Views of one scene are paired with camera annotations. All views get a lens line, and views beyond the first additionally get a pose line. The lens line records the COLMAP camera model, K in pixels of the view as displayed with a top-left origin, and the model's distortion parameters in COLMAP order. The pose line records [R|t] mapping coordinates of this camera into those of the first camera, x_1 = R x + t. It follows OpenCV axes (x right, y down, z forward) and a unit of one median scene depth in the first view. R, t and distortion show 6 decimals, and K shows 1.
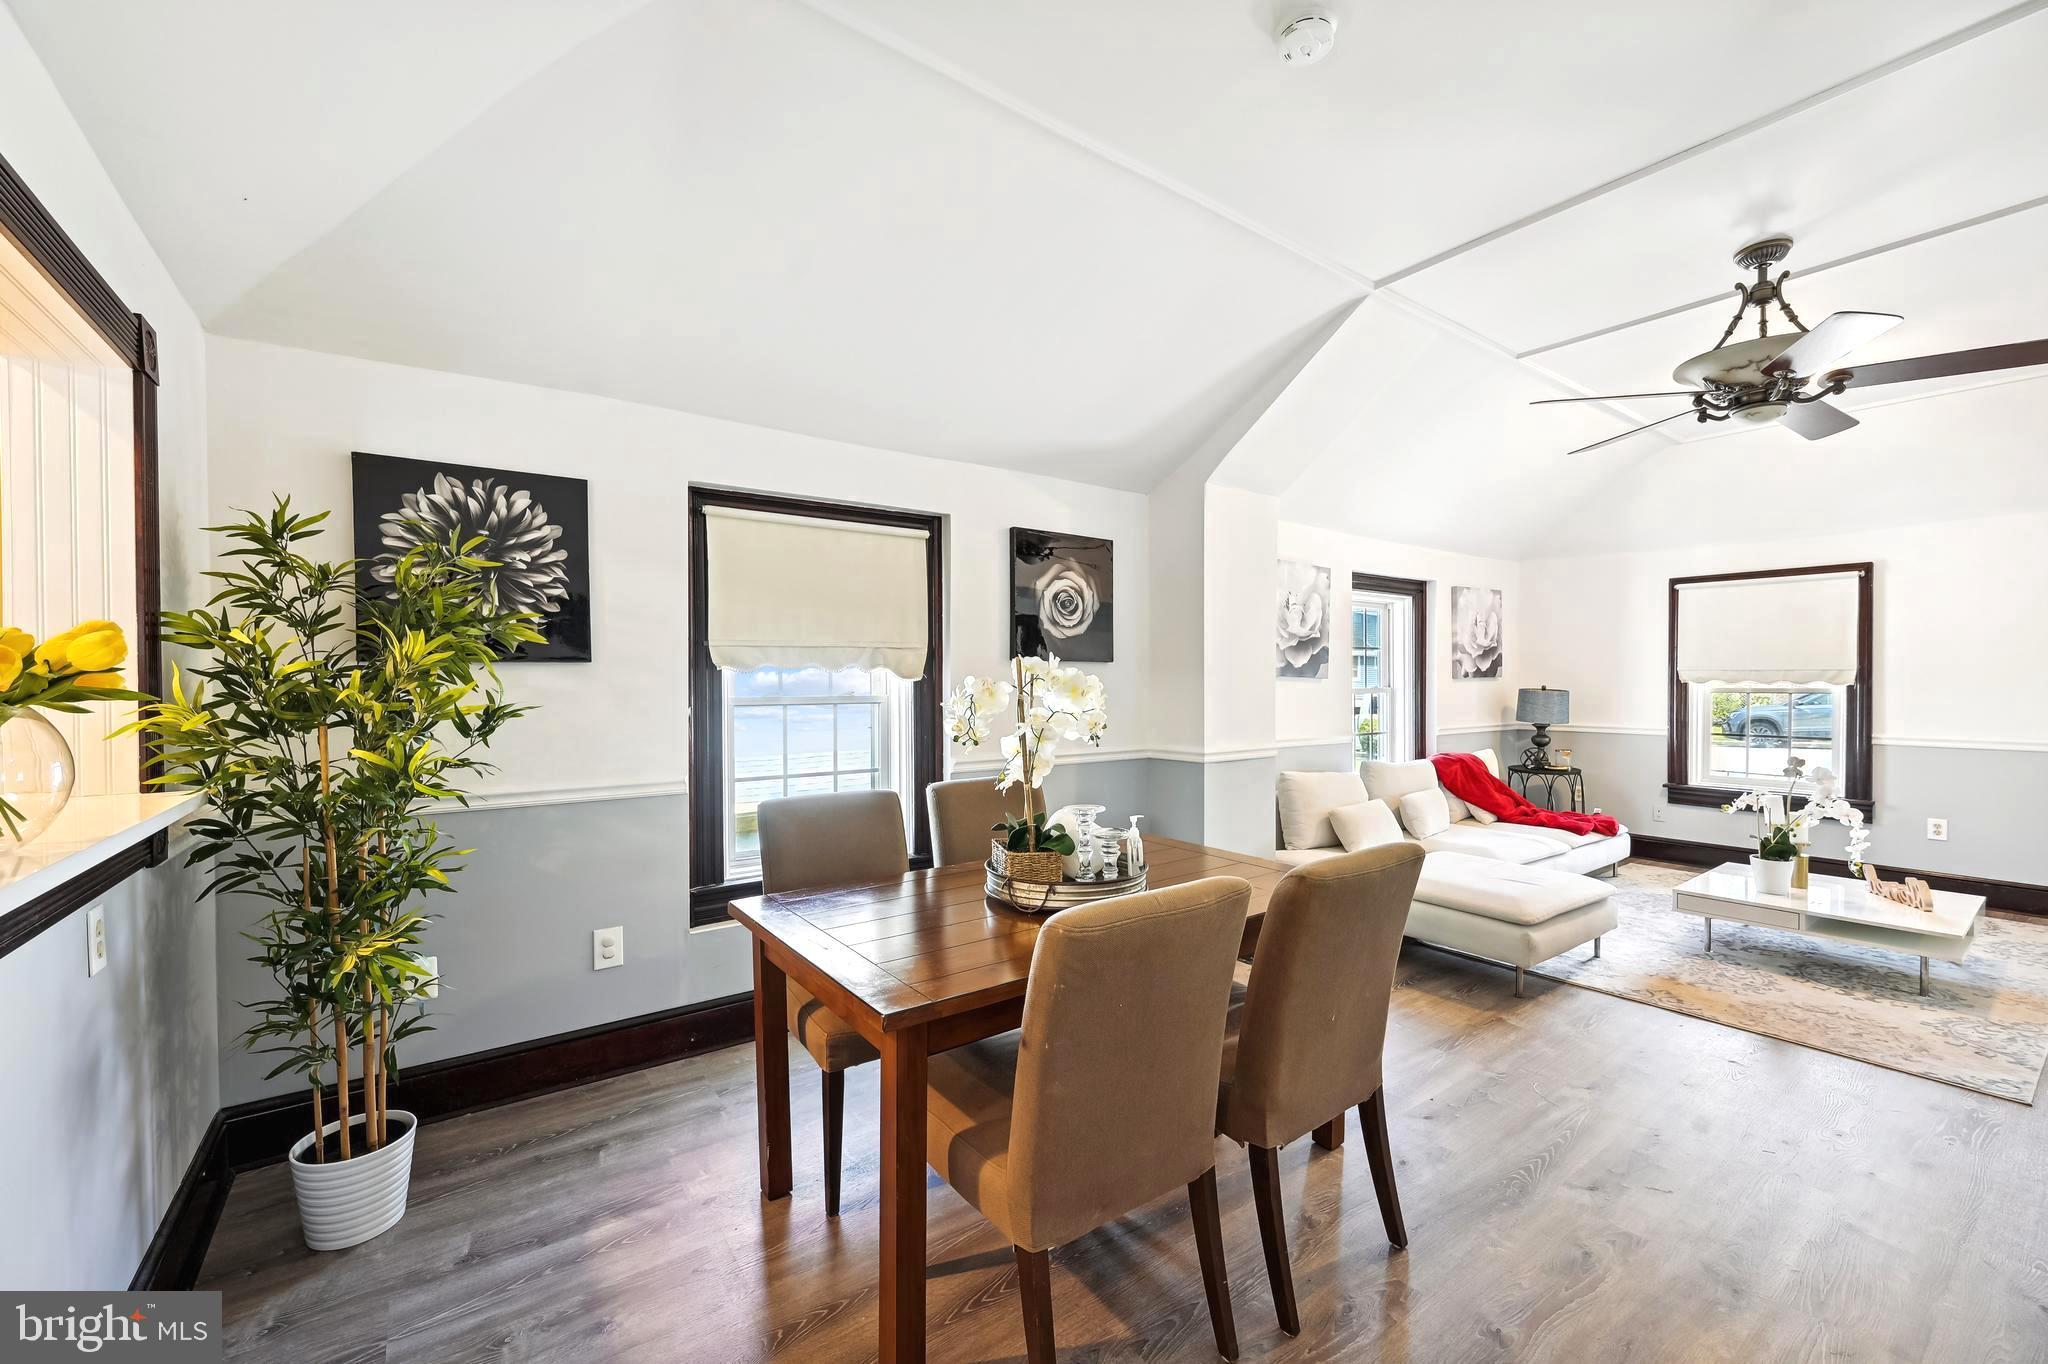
lens RADIAL K [[833.6, 0, 1017.4], [0, 833.6, 692.8], [0, 0, 1]] dist [-0.001519, 0.000643]
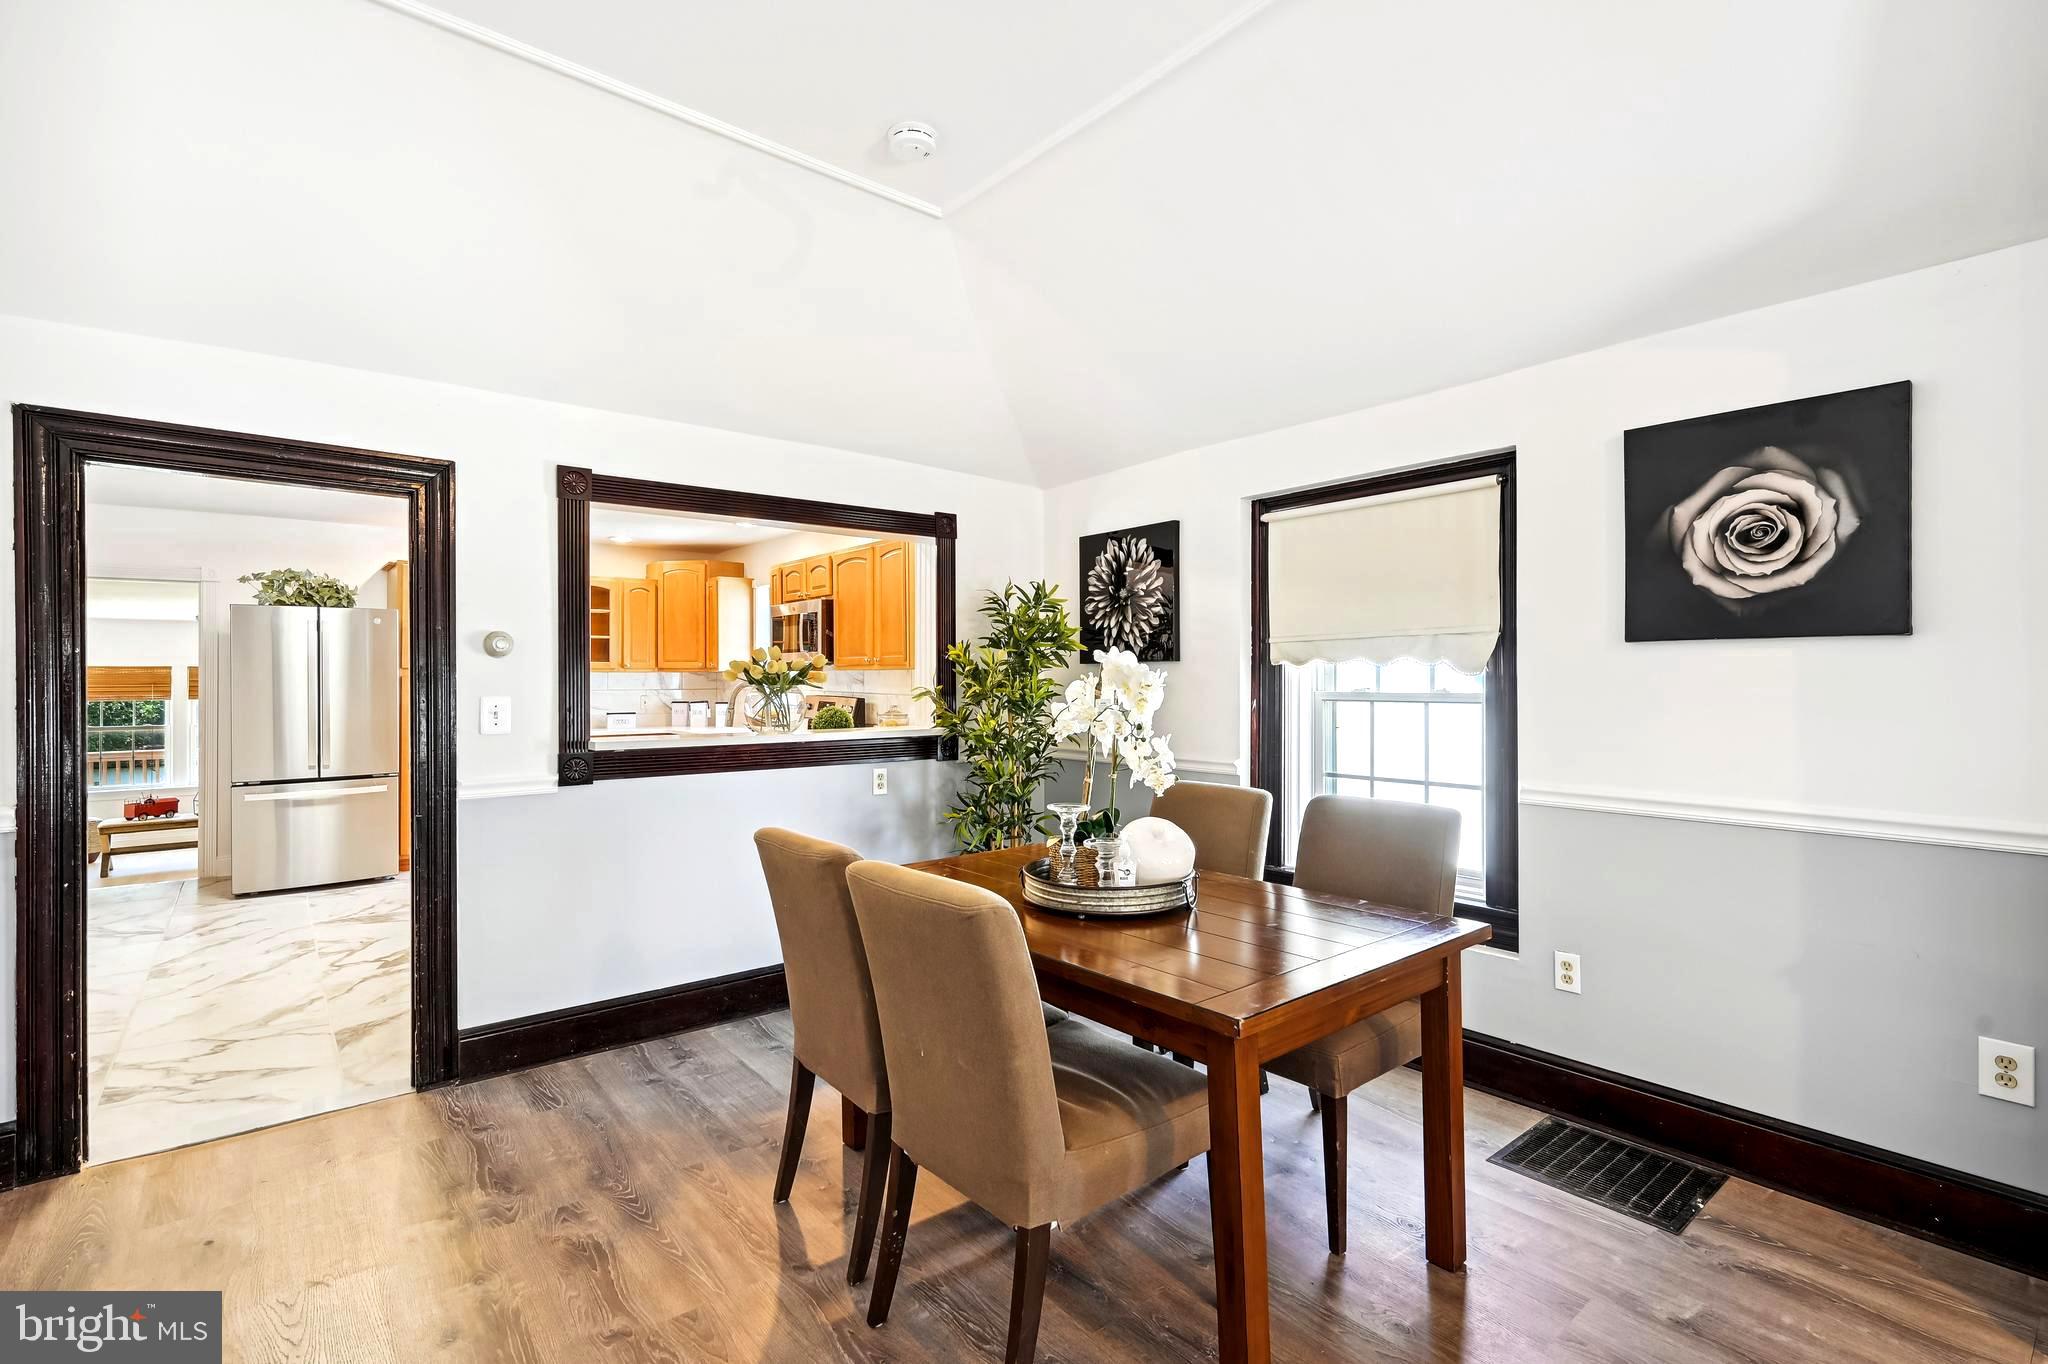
lens RADIAL K [[955.7, 0, 1038.2], [0, 955.7, 678.1], [0, 0, 1]] dist [0.018761, 0.000386]
pose [[0.068865, 0.002926, -0.997622, 0.847851], [-0.009704, 0.999950, 0.002263, -0.010968], [0.997579, 0.009525, 0.068890, 0.618245]]
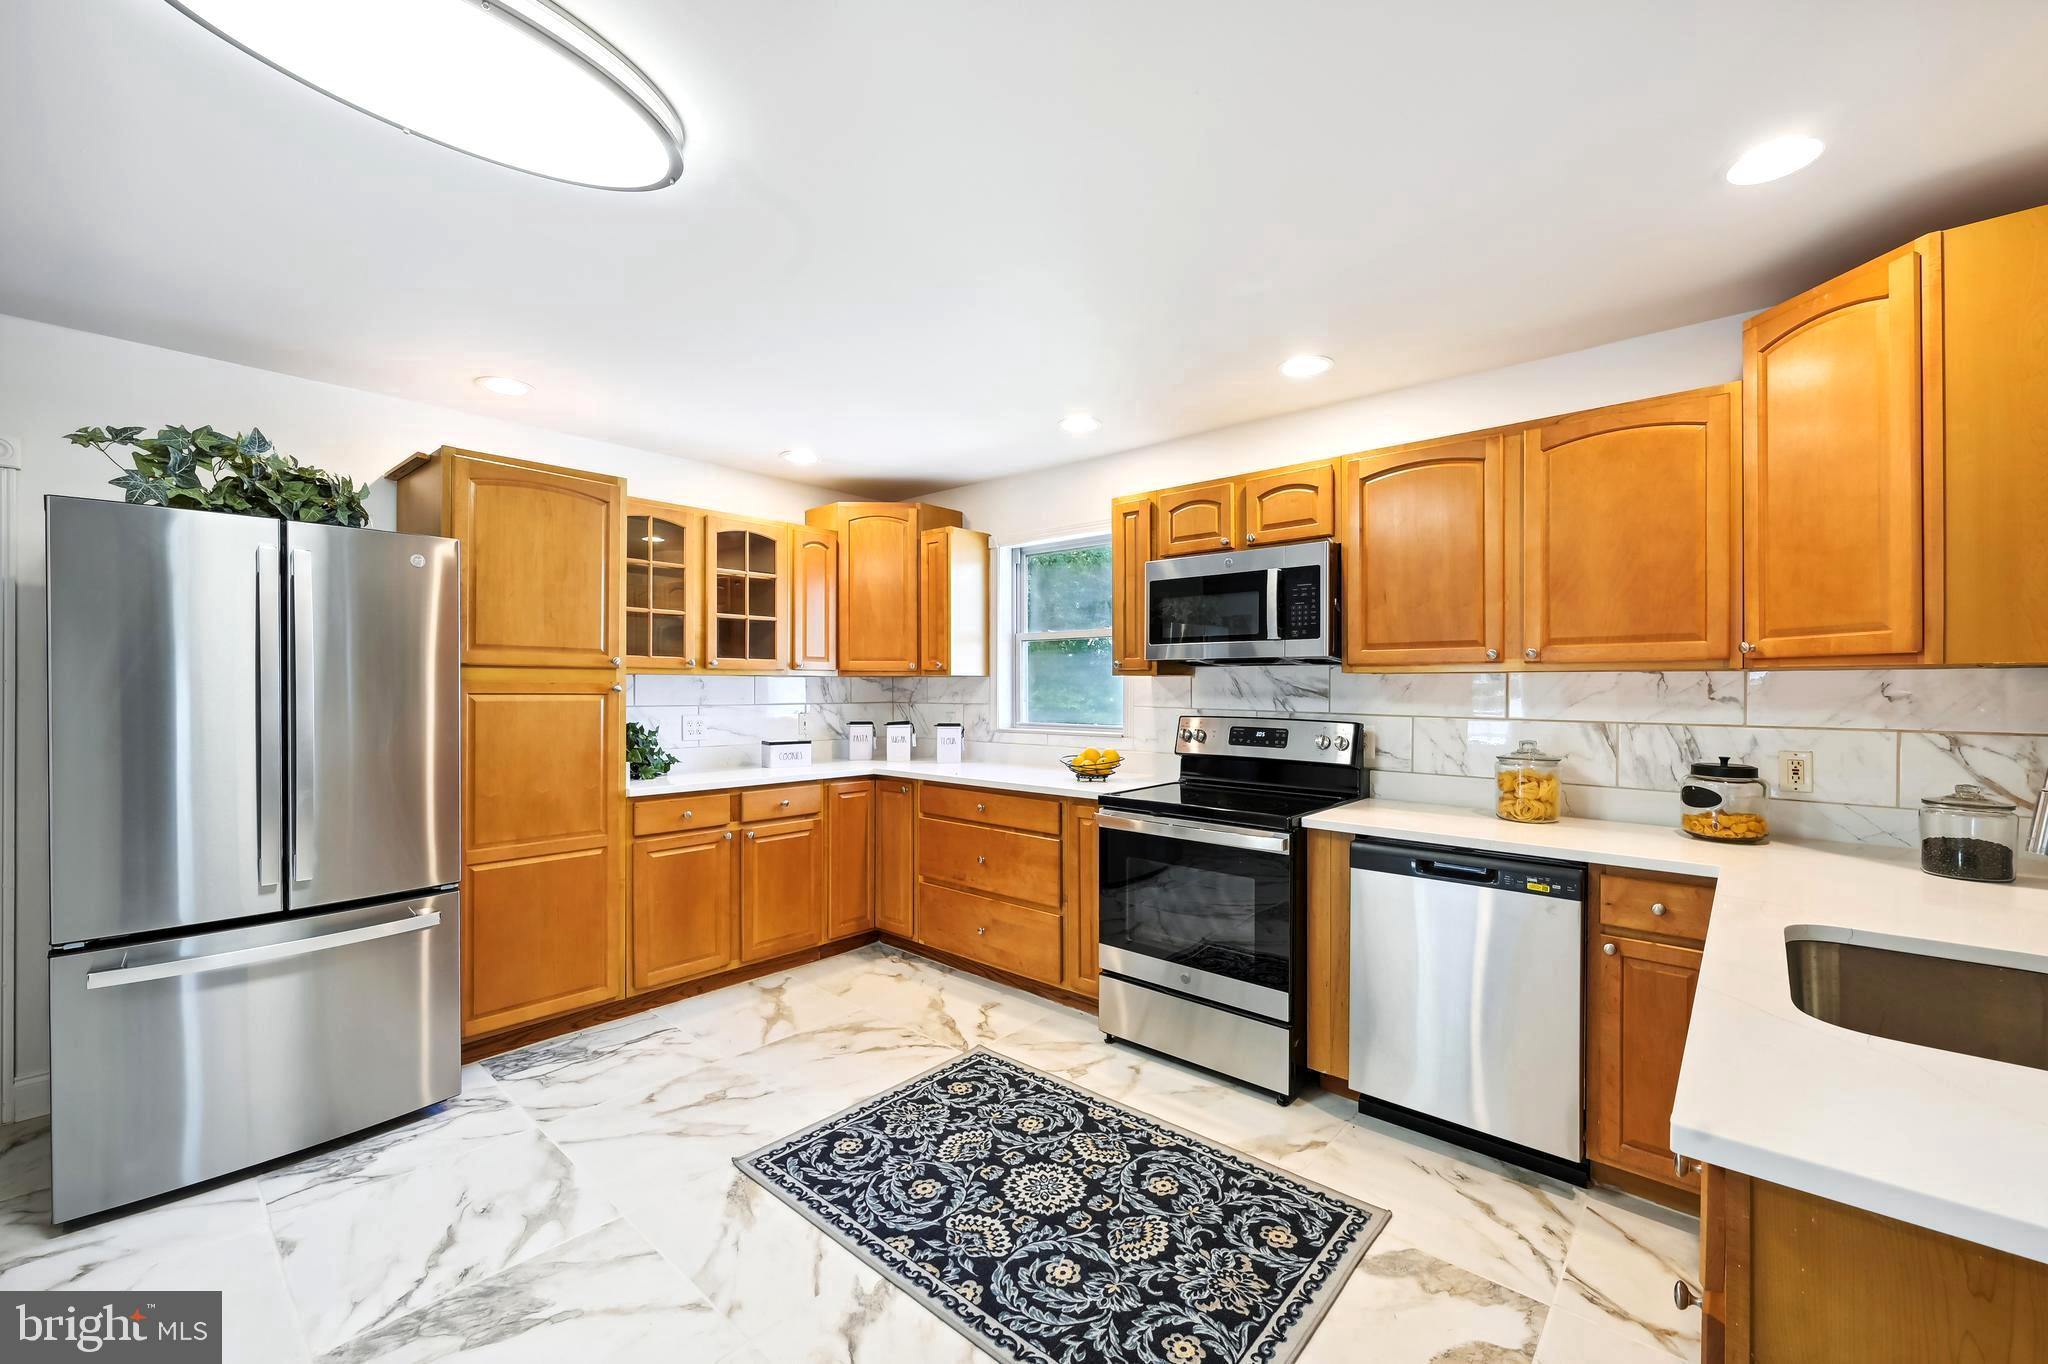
lens RADIAL K [[833.6, 0, 1041.8], [0, 833.6, 689.9], [0, 0, 1]] dist [-0.001519, 0.000643]
pose [[0.242587, 0.006085, -0.970111, -0.332984], [-0.013845, 0.999900, 0.002809, 0.002379], [0.970031, 0.012750, 0.242647, -0.232537]]
